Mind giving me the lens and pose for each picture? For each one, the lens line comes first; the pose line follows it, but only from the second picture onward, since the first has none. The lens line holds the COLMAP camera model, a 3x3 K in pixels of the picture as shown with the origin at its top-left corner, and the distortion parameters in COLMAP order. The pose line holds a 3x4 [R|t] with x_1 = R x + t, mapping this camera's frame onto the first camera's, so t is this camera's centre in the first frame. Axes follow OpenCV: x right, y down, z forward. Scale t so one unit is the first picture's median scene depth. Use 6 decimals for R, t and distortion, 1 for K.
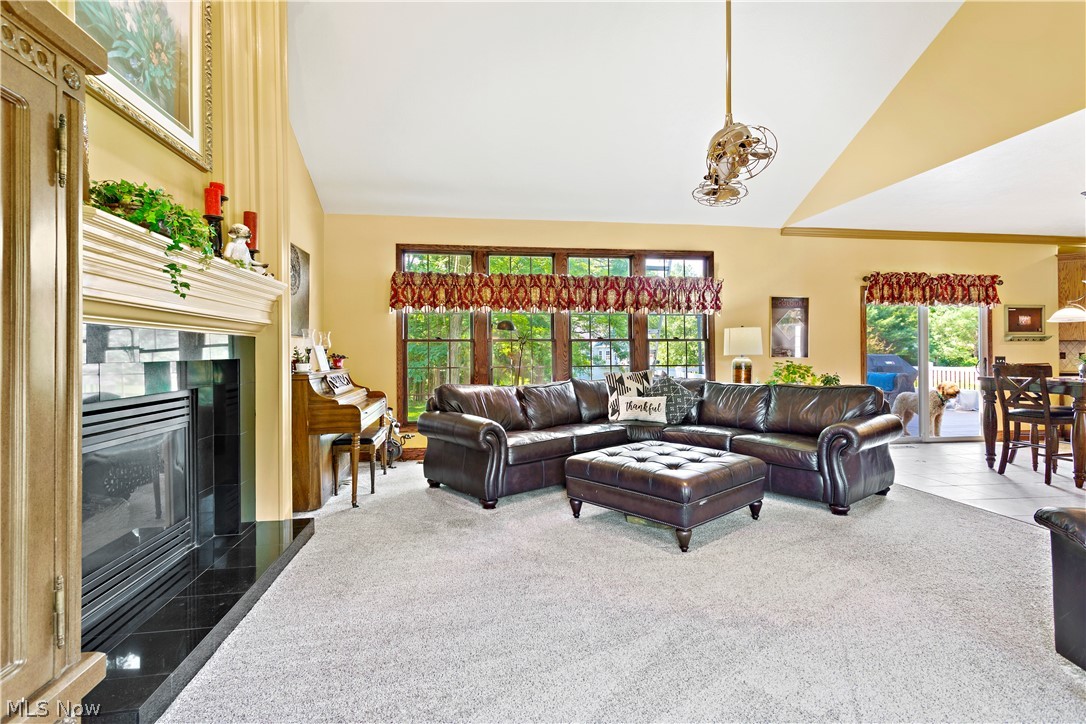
lens RADIAL K [[529.3, 0, 543.3], [0, 529.3, 352.1], [0, 0, 1]] dist [0.003068, 0.000232]
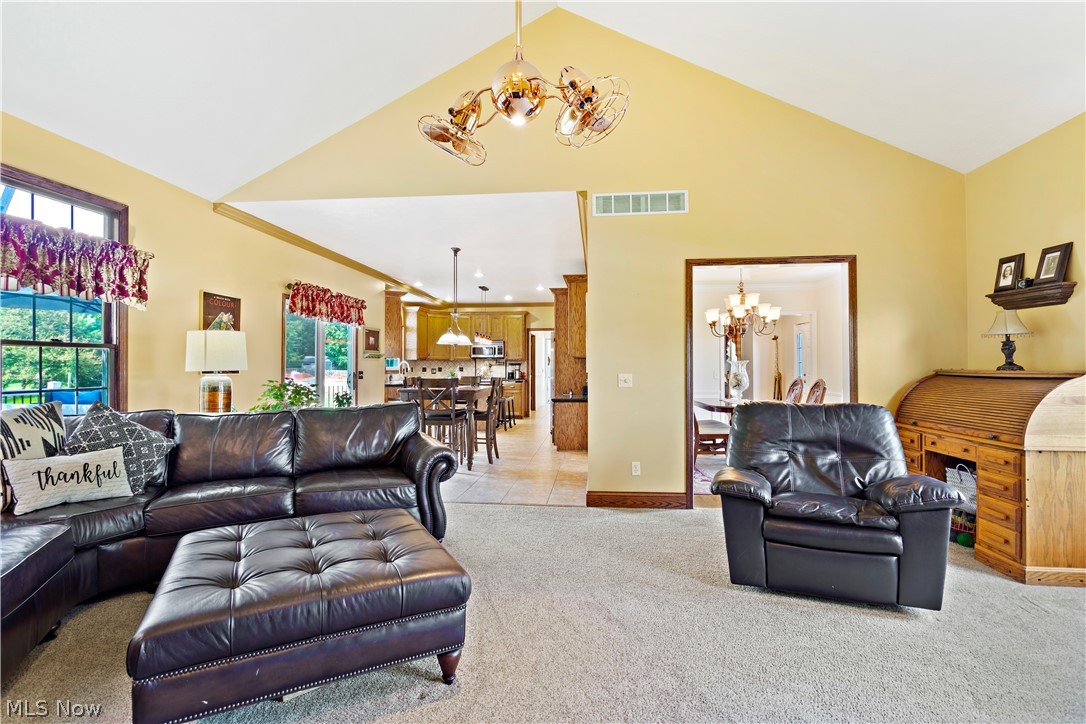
lens RADIAL K [[529.3, 0, 543.3], [0, 529.3, 352.1], [0, 0, 1]] dist [0.003068, 0.000232]
pose [[0.237314, 0.030929, 0.970941, -0.172684], [-0.002687, 0.999510, -0.031182, 0.001334], [-0.971429, 0.004791, 0.237281, 0.384800]]
